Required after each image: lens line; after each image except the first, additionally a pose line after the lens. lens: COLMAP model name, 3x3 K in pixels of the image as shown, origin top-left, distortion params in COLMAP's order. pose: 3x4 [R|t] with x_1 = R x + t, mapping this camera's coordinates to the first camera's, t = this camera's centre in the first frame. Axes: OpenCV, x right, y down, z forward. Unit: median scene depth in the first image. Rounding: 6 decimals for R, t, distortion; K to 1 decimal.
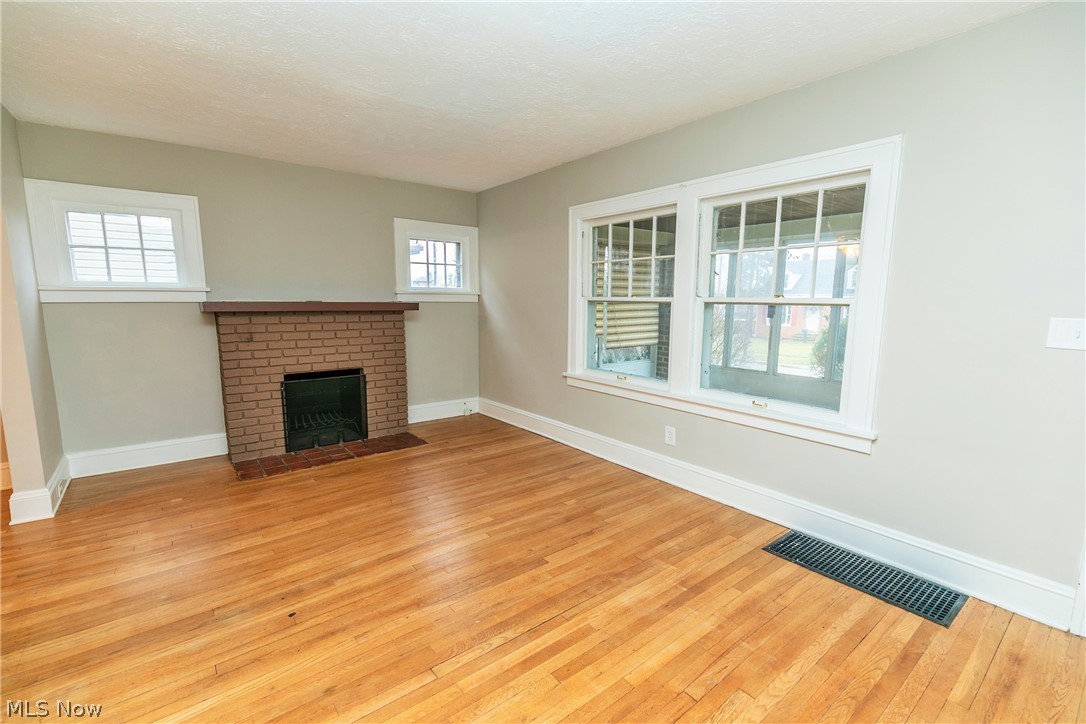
lens RADIAL K [[485.6, 0, 547.3], [0, 485.6, 365.7], [0, 0, 1]] dist [0.007270, -0.001694]
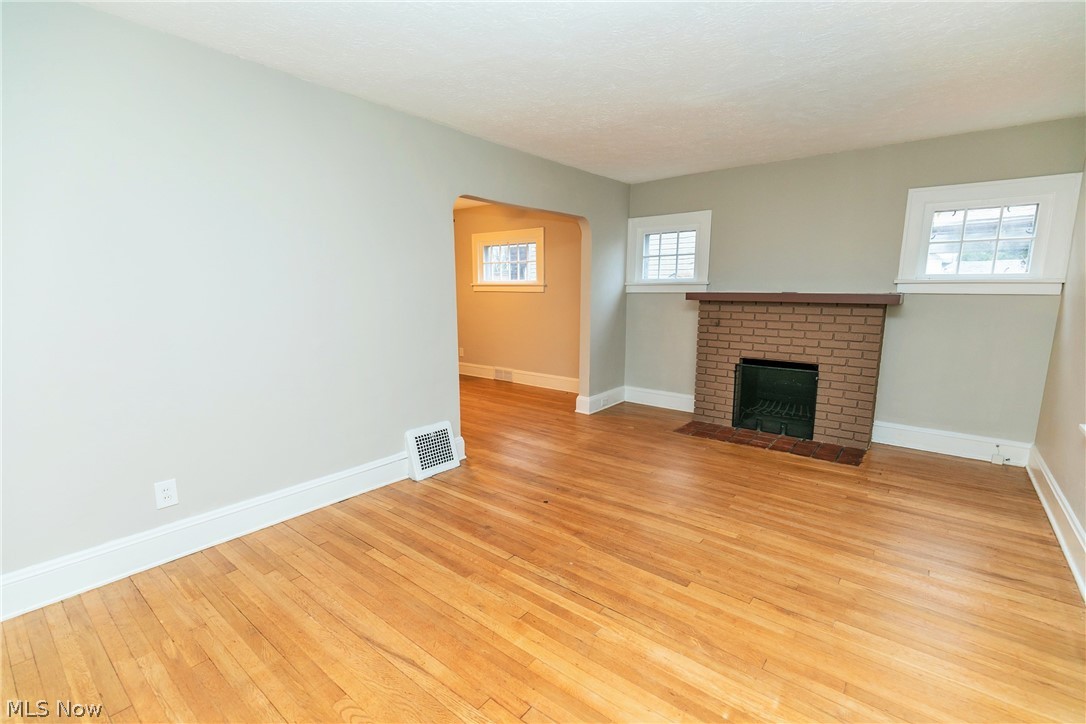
lens RADIAL K [[485.6, 0, 543.5], [0, 485.6, 366.1], [0, 0, 1]] dist [0.007270, -0.001694]
pose [[0.218047, 0.148262, -0.964611, 0.516139], [-0.134639, 0.983512, 0.120733, -0.043169], [0.966606, 0.103548, 0.234414, 0.348413]]
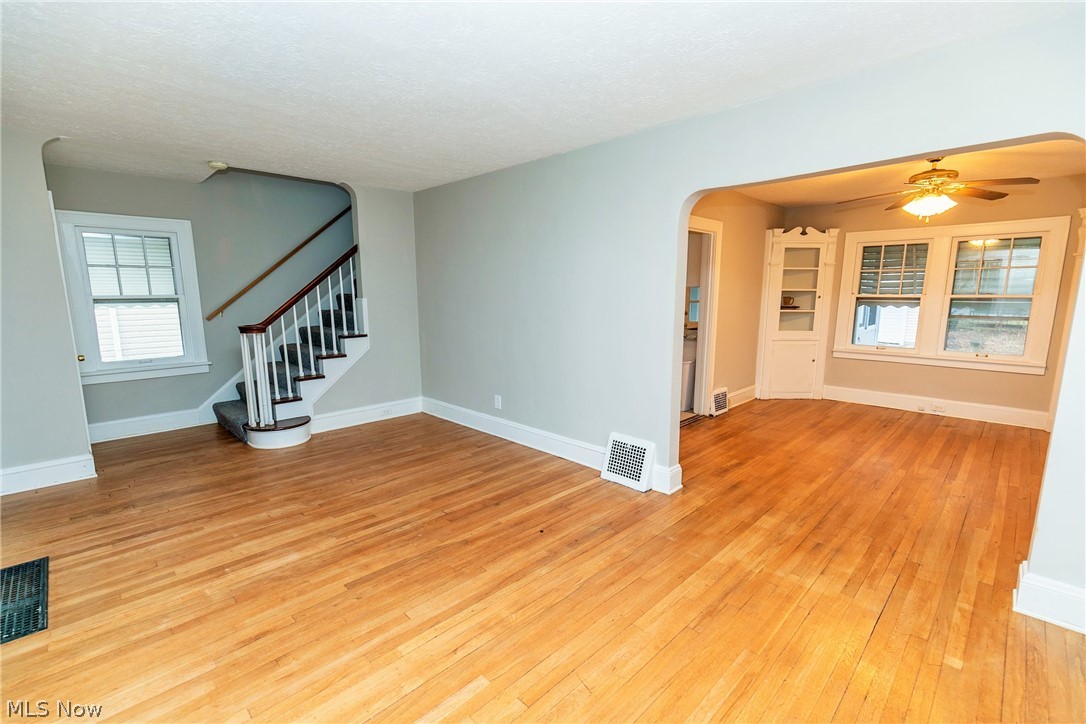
lens RADIAL K [[485.6, 0, 543.1], [0, 485.6, 365.7], [0, 0, 1]] dist [0.007270, -0.001694]
pose [[-0.993358, 0.012609, -0.114372, -0.194532], [-0.021009, 0.957395, 0.288018, -0.199121], [0.113131, 0.288508, -0.950771, 1.270670]]
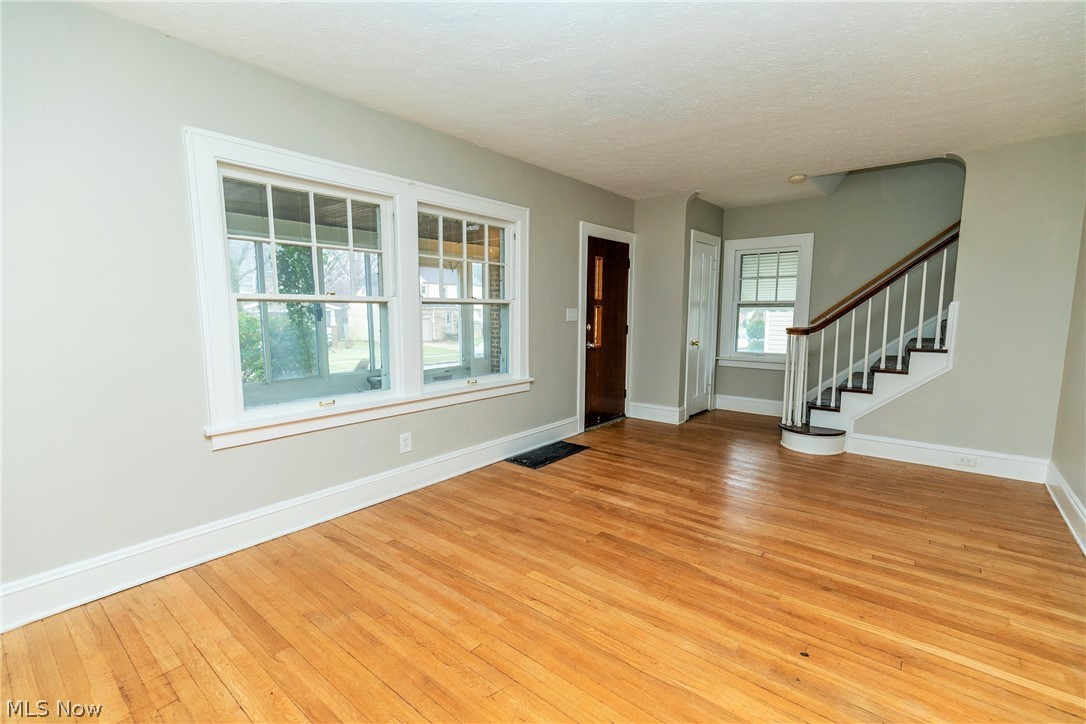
lens RADIAL K [[485.6, 0, 545.2], [0, 485.6, 368.7], [0, 0, 1]] dist [0.007270, -0.001694]
pose [[-0.219243, -0.129562, 0.967030, -0.700684], [0.131933, 0.978104, 0.160957, -0.112904], [-0.966709, 0.162872, -0.197349, 0.897883]]
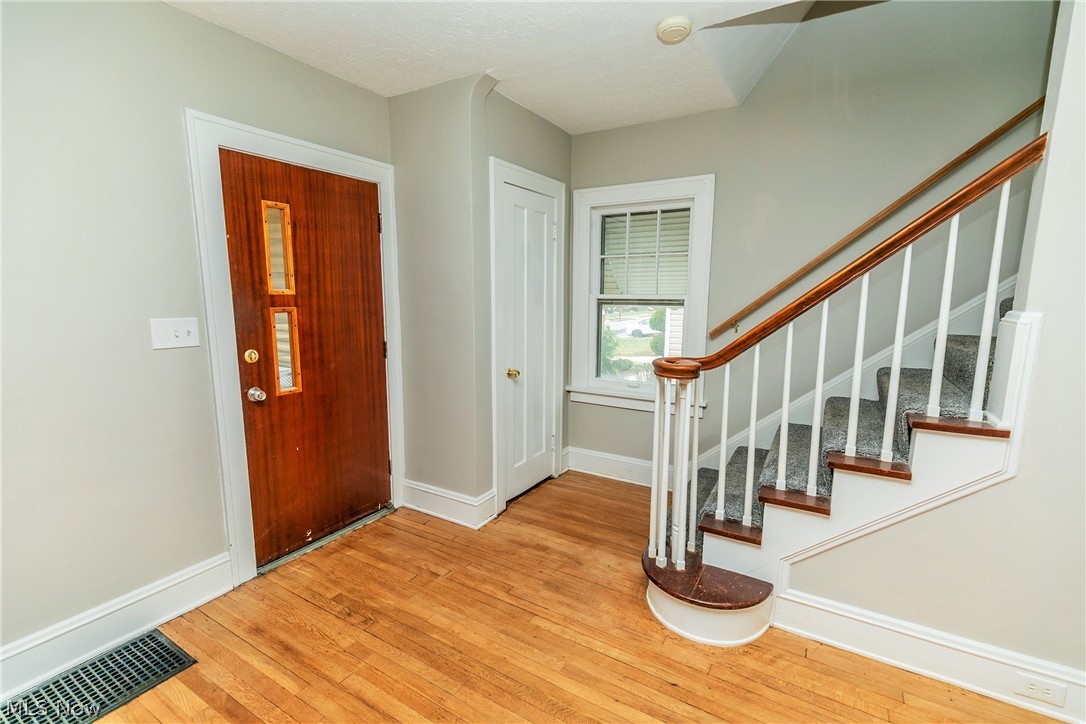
lens RADIAL K [[485.6, 0, 541.7], [0, 485.6, 366.8], [0, 0, 1]] dist [0.007270, -0.001694]
pose [[-0.353412, -0.157739, 0.922073, -0.091076], [0.120820, 0.969729, 0.212200, -0.064272], [-0.927633, 0.186399, -0.323656, 0.337629]]
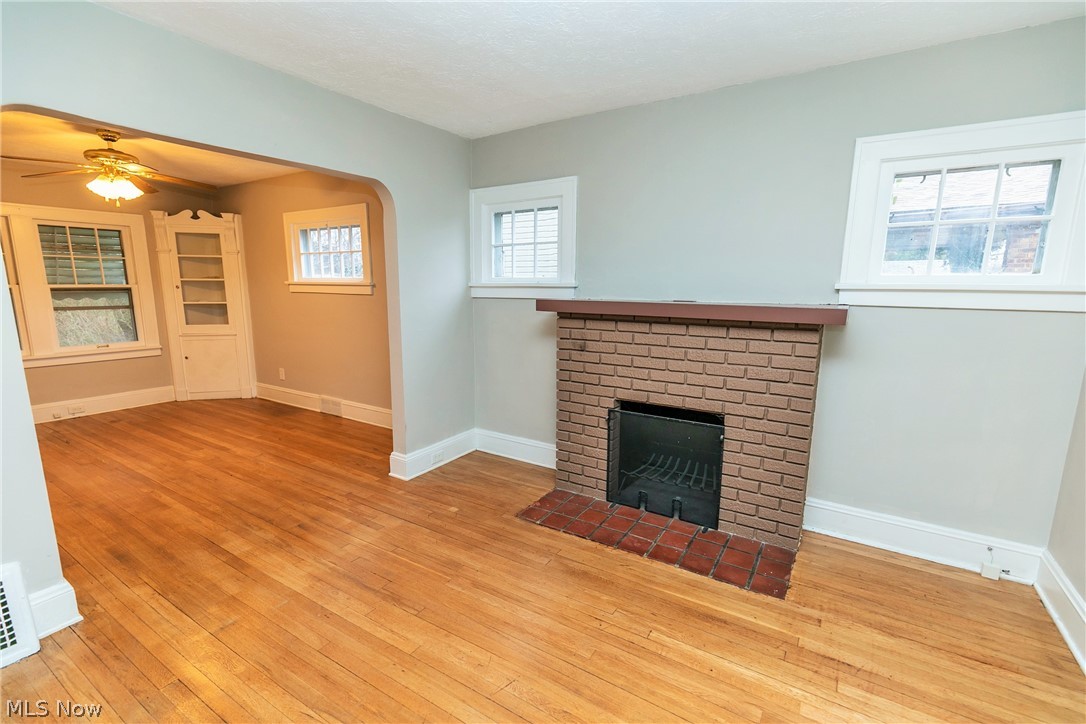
lens RADIAL K [[485.6, 0, 542.6], [0, 485.6, 367.1], [0, 0, 1]] dist [0.007270, -0.001694]
pose [[0.325999, 0.154599, -0.932643, 0.119742], [-0.135093, 0.984031, 0.115897, -0.117143], [0.935668, 0.088211, 0.341679, 0.743645]]
